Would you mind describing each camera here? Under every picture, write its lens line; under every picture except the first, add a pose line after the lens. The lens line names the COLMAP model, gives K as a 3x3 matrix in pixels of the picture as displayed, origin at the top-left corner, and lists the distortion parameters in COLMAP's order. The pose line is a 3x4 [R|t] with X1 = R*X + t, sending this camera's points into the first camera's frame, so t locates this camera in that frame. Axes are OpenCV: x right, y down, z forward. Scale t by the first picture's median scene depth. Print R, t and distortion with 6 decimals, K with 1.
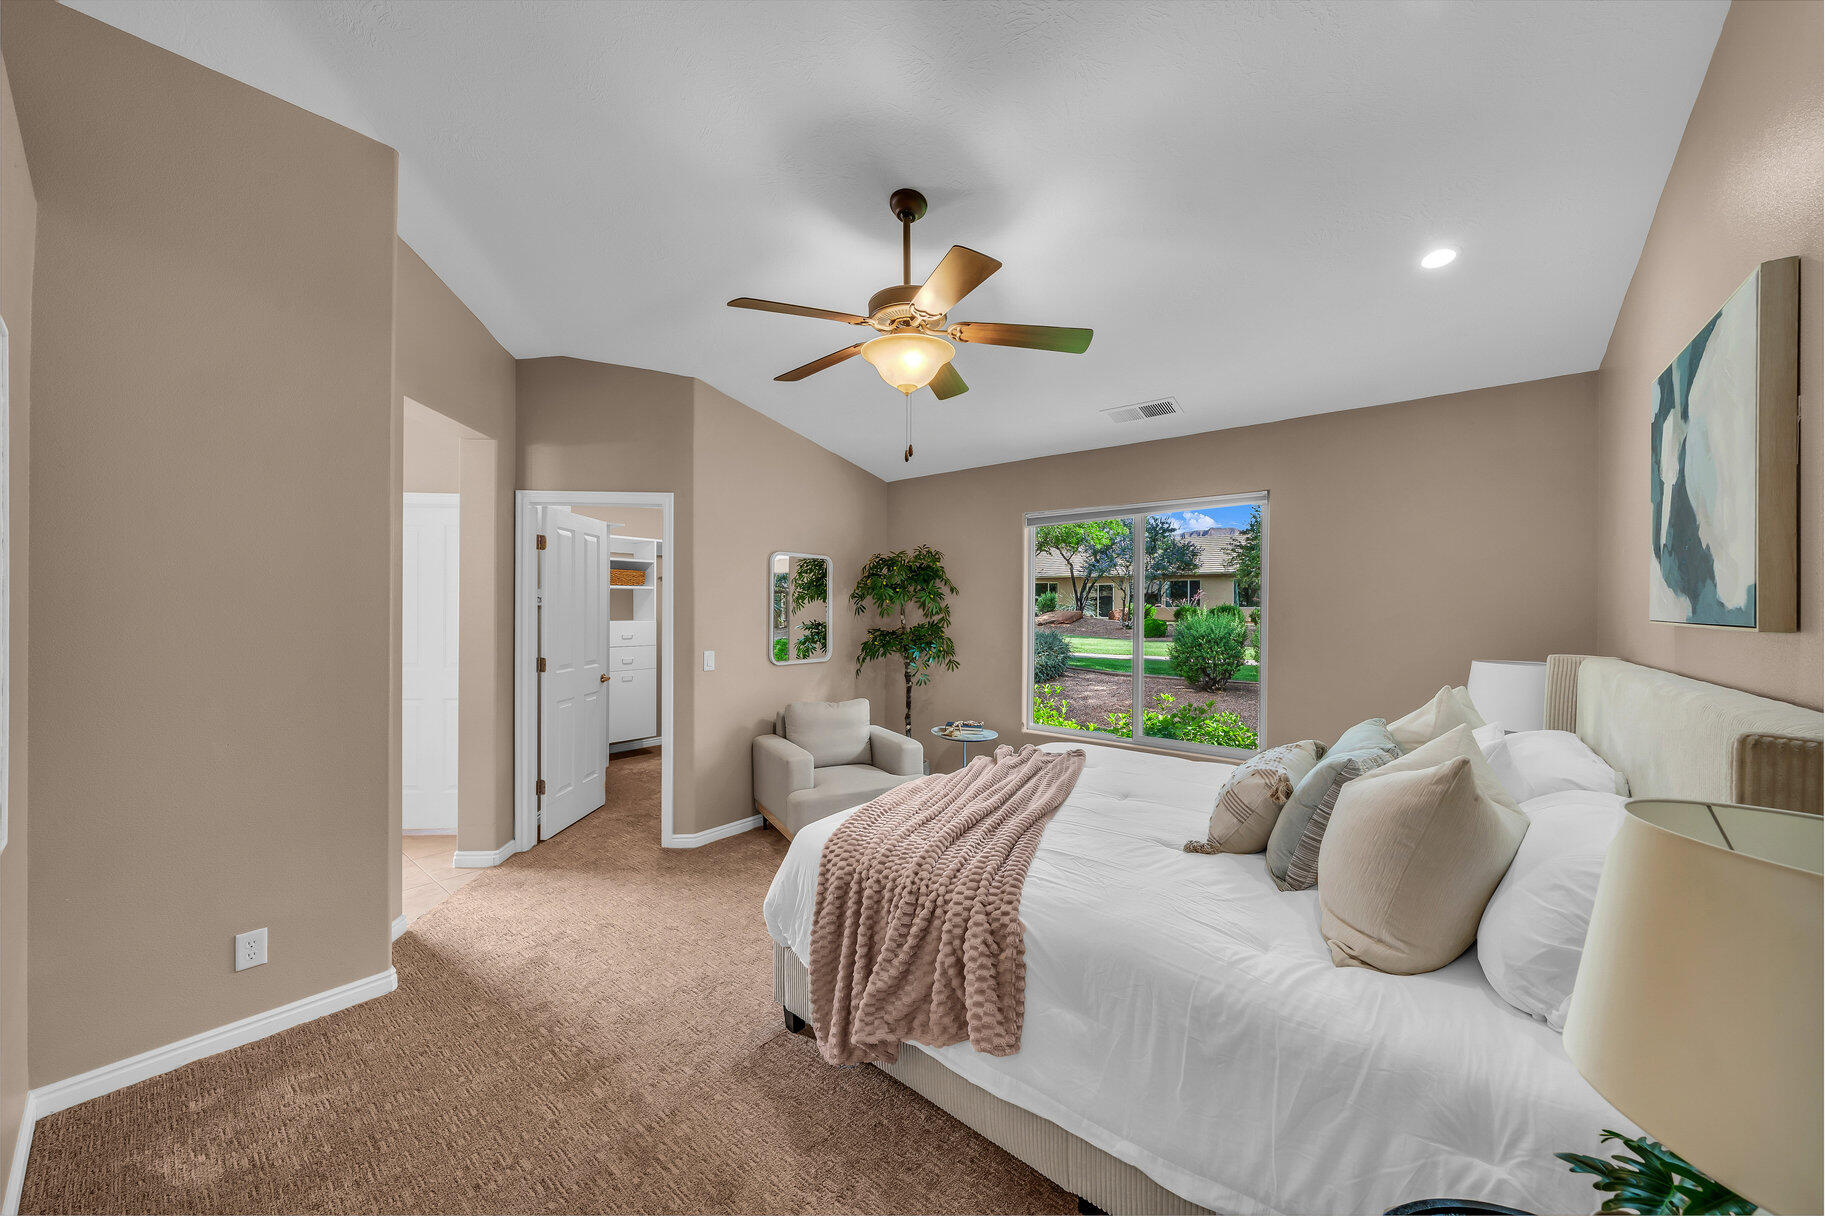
lens RADIAL K [[826.5, 0, 902.6], [0, 826.5, 605.8], [0, 0, 1]] dist [0.002746, 0.000370]
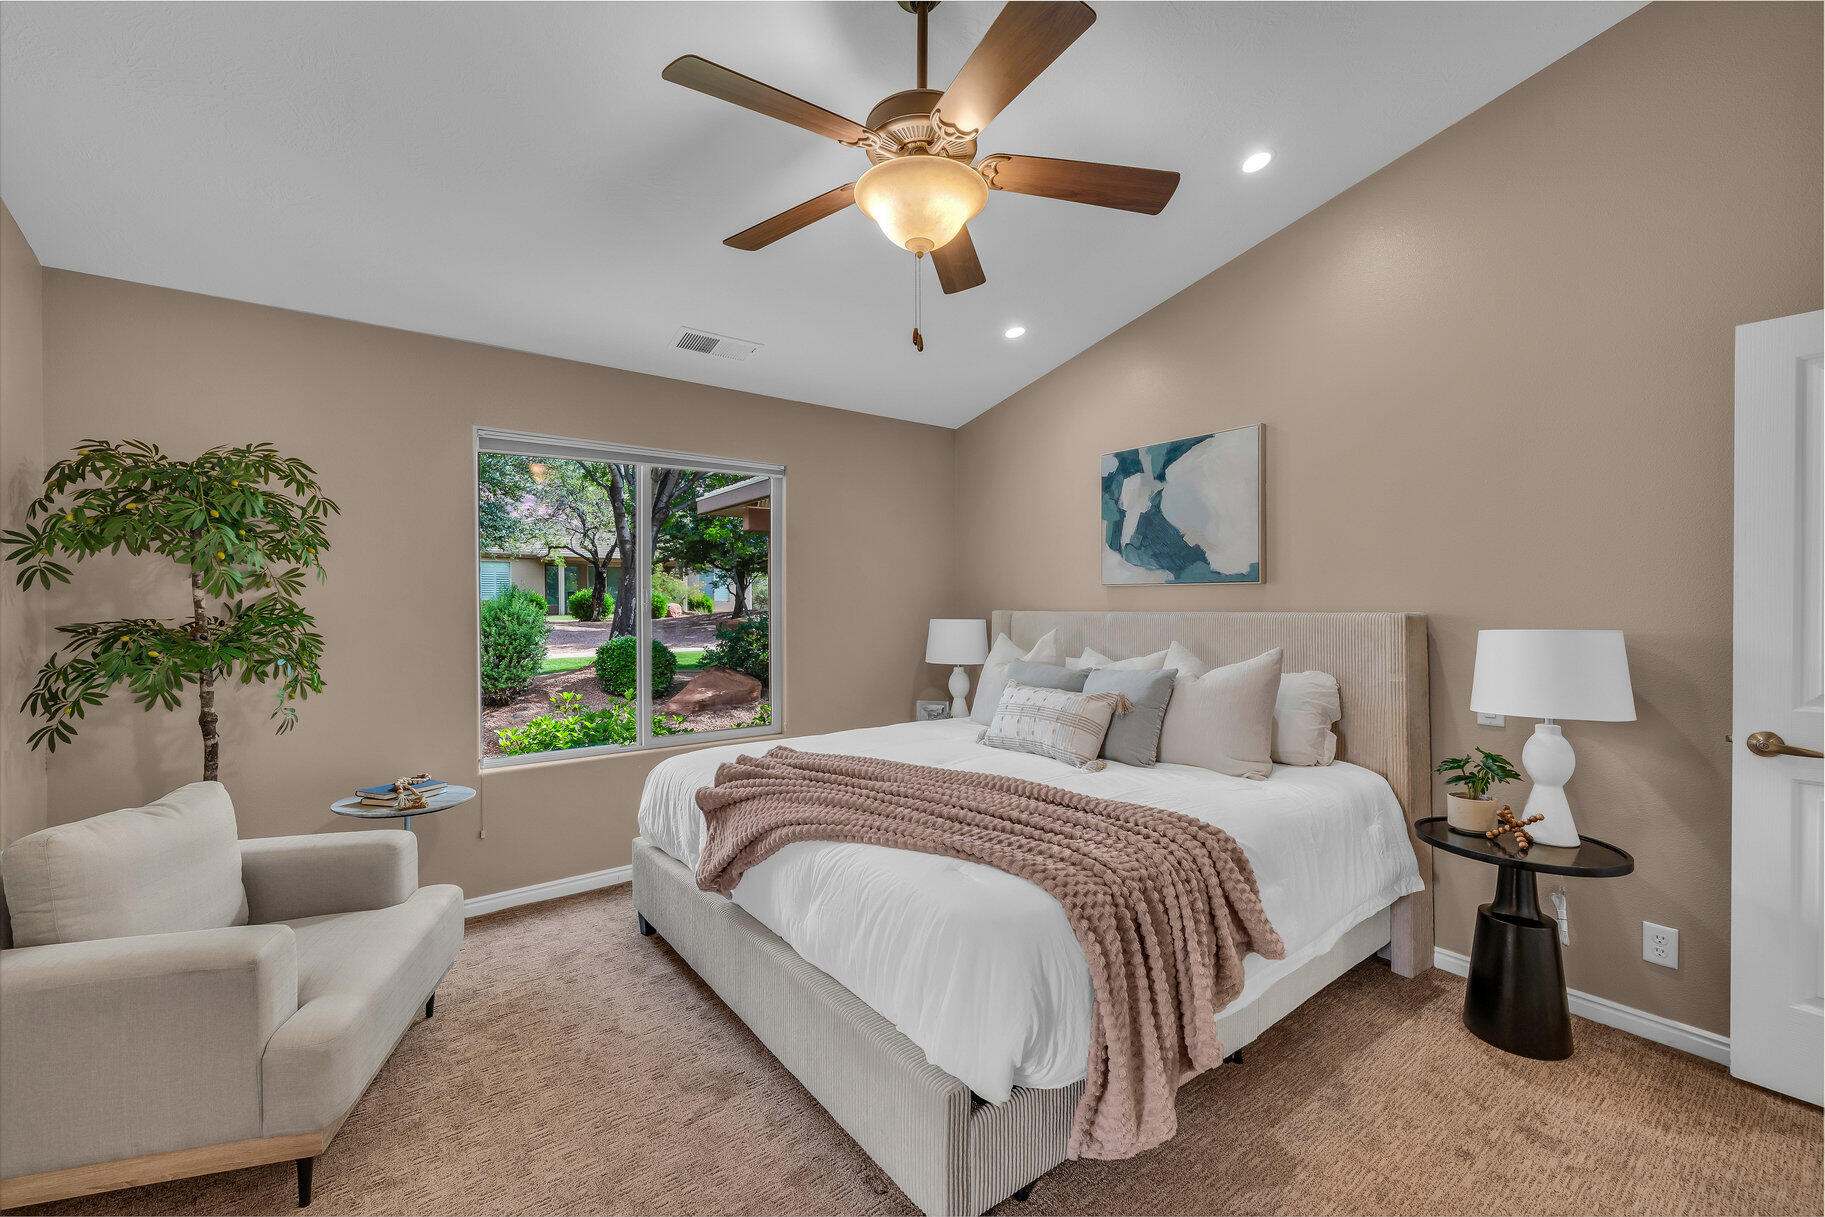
lens RADIAL K [[826.5, 0, 902.6], [0, 826.5, 606.3], [0, 0, 1]] dist [0.002746, 0.000370]
pose [[0.041510, -0.009688, 0.999091, -0.692712], [0.009690, 0.999910, 0.009293, 0.034235], [-0.999091, 0.009295, 0.041600, 0.983107]]
